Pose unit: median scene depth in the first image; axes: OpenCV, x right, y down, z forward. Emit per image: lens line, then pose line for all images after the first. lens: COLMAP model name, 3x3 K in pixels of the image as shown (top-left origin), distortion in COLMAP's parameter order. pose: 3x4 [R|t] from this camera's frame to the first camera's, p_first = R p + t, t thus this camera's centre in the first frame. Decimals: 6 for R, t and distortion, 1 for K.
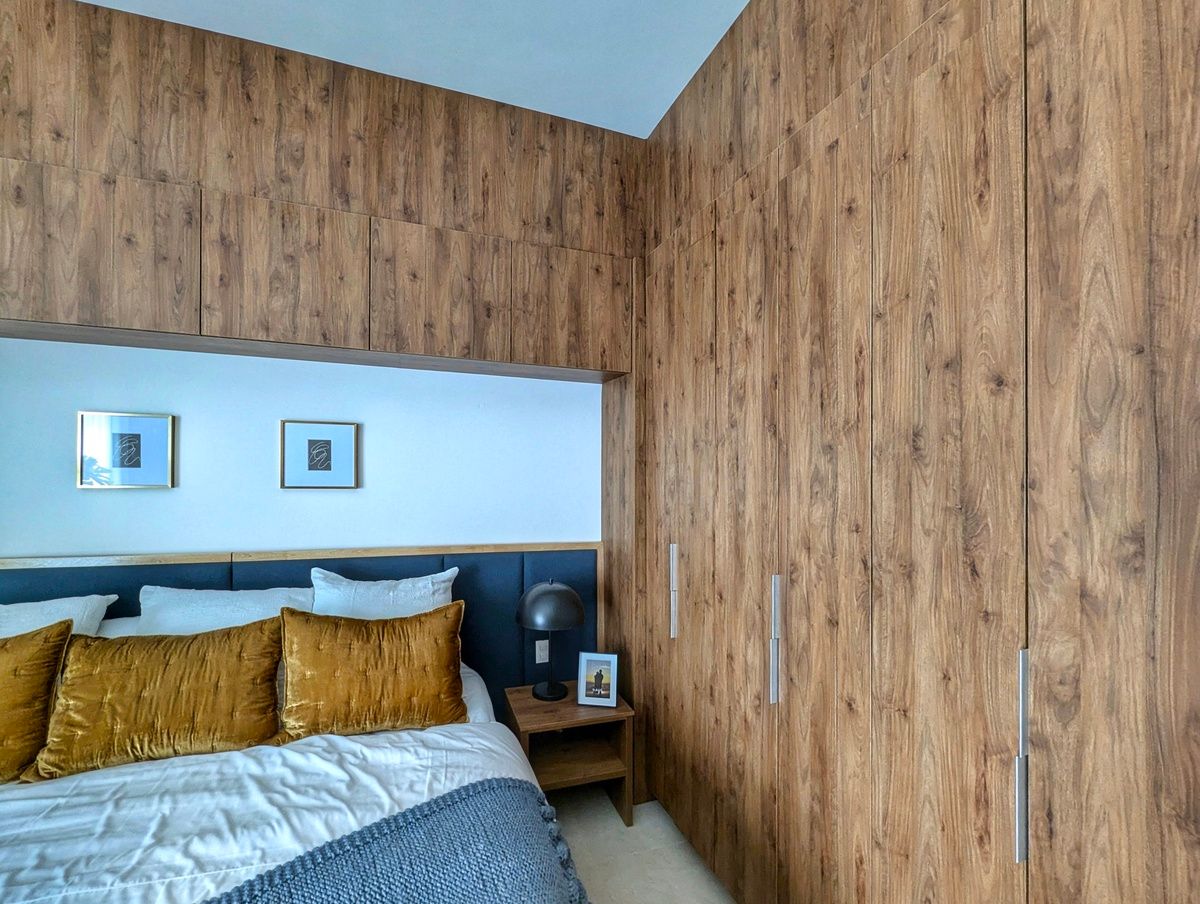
lens RADIAL K [[509.5, 0, 604.3], [0, 509.5, 459.6], [0, 0, 1]] dist [-0.001016, -0.001039]
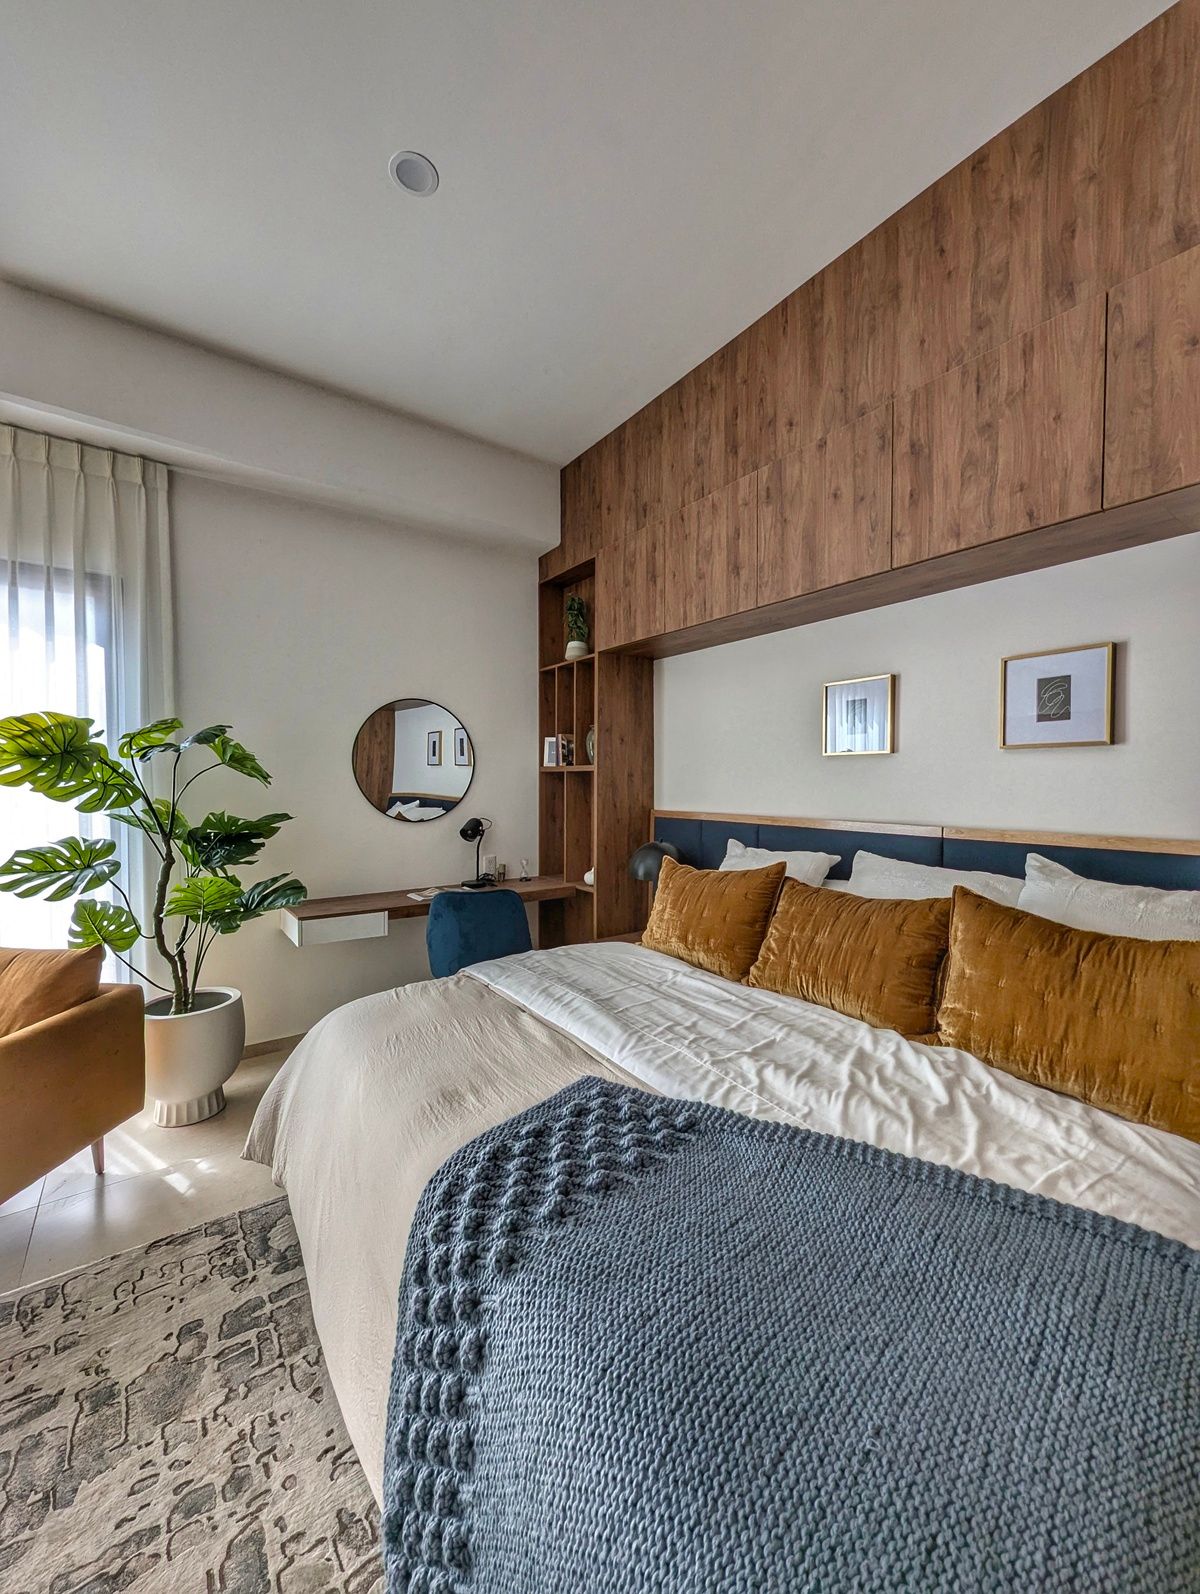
lens RADIAL K [[631.0, 0, 615.2], [0, 631.0, 803.6], [0, 0, 1]] dist [-0.002531, -0.000440]
pose [[0.293585, 0.020223, -0.955719, 0.128310], [0.017582, 0.999493, 0.026551, 0.136142], [0.955771, -0.024598, 0.293080, 0.236459]]
